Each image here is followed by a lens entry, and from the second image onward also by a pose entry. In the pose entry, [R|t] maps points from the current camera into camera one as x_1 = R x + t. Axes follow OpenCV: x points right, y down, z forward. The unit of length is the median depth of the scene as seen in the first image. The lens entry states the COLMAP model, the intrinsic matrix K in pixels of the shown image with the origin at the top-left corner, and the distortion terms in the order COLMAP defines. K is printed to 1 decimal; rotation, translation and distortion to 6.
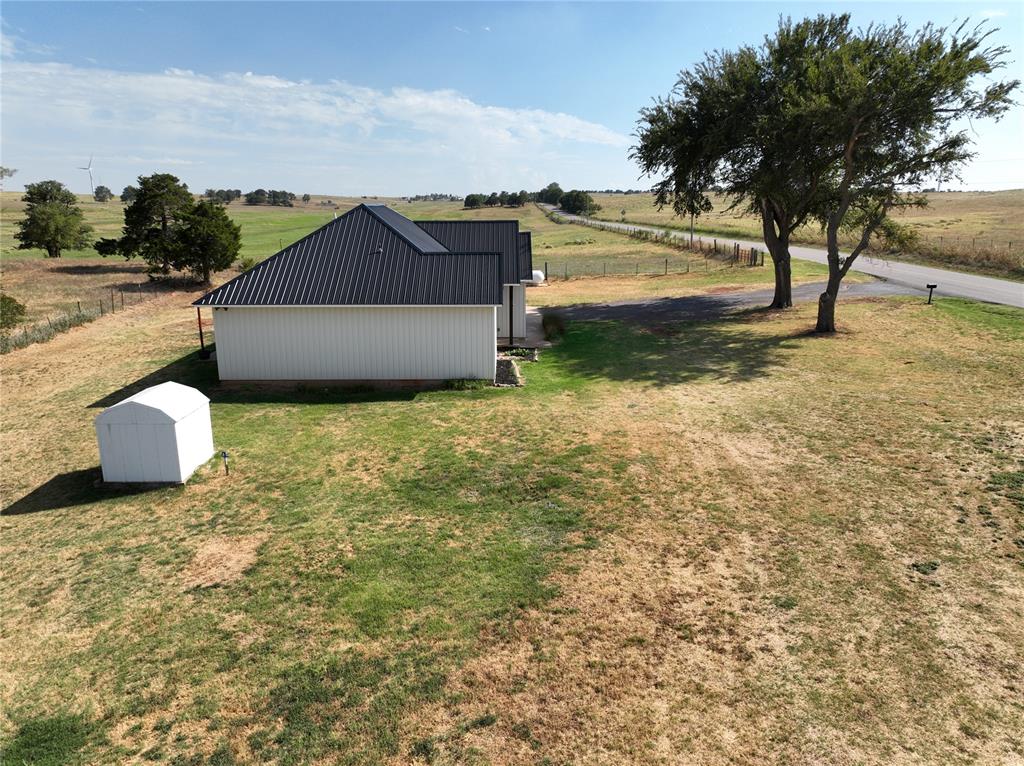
lens RADIAL K [[718.1, 0, 512.0], [0, 718.1, 383.0], [0, 0, 1]] dist [0.001081, 0.014851]
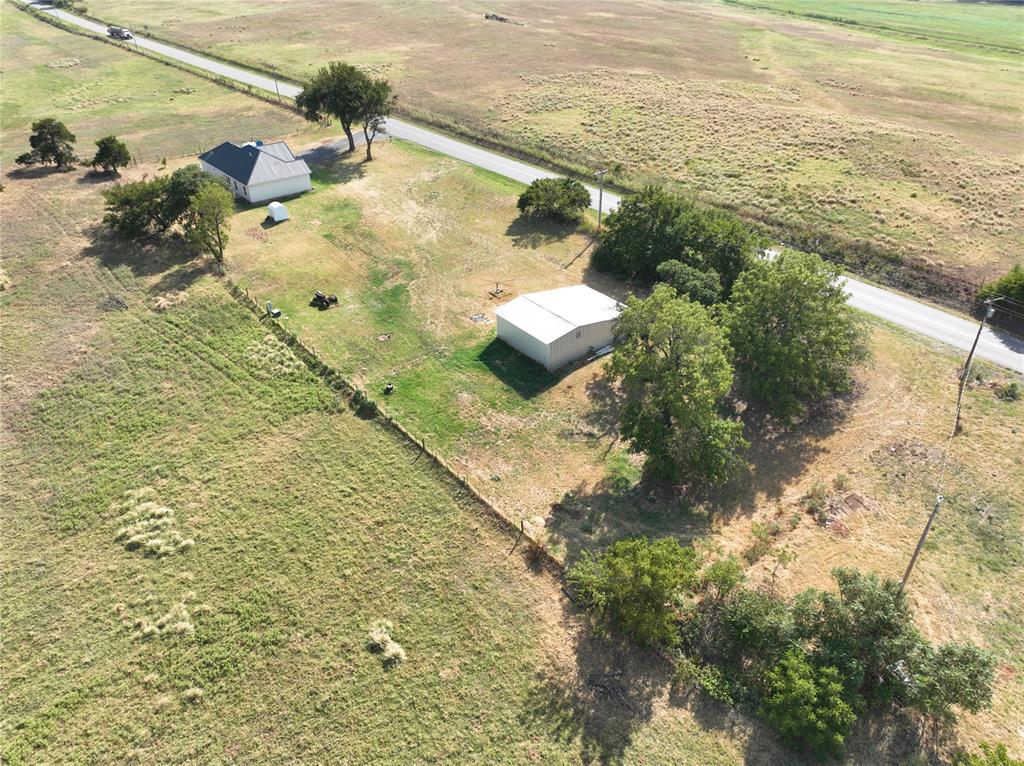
lens RADIAL K [[718.1, 0, 512.0], [0, 718.1, 383.0], [0, 0, 1]] dist [0.001081, 0.014851]
pose [[0.765934, -0.348246, 0.540435, -1.685518], [0.156068, 0.916164, 0.369171, -0.314744], [-0.623689, -0.198416, 0.756071, -2.990694]]
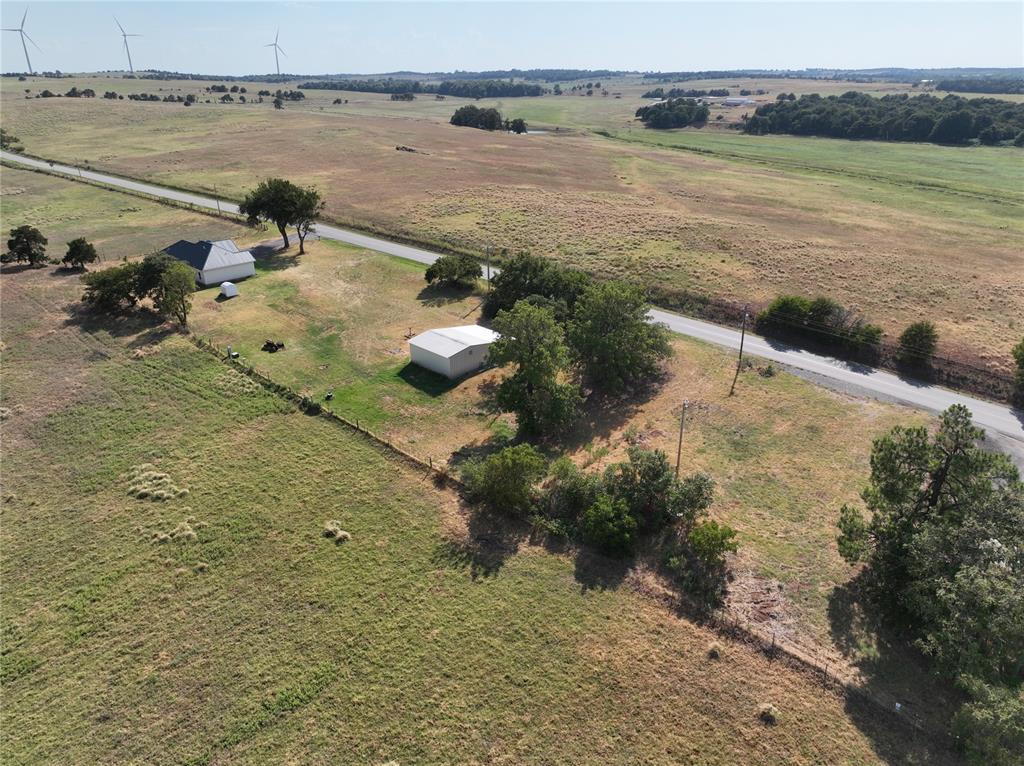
lens RADIAL K [[718.1, 0, 512.0], [0, 718.1, 383.0], [0, 0, 1]] dist [0.001081, 0.014851]
pose [[0.685158, -0.289800, 0.668262, -2.272370], [0.177237, 0.956201, 0.232951, -0.125103], [-0.706502, -0.041167, 0.706512, -3.749936]]
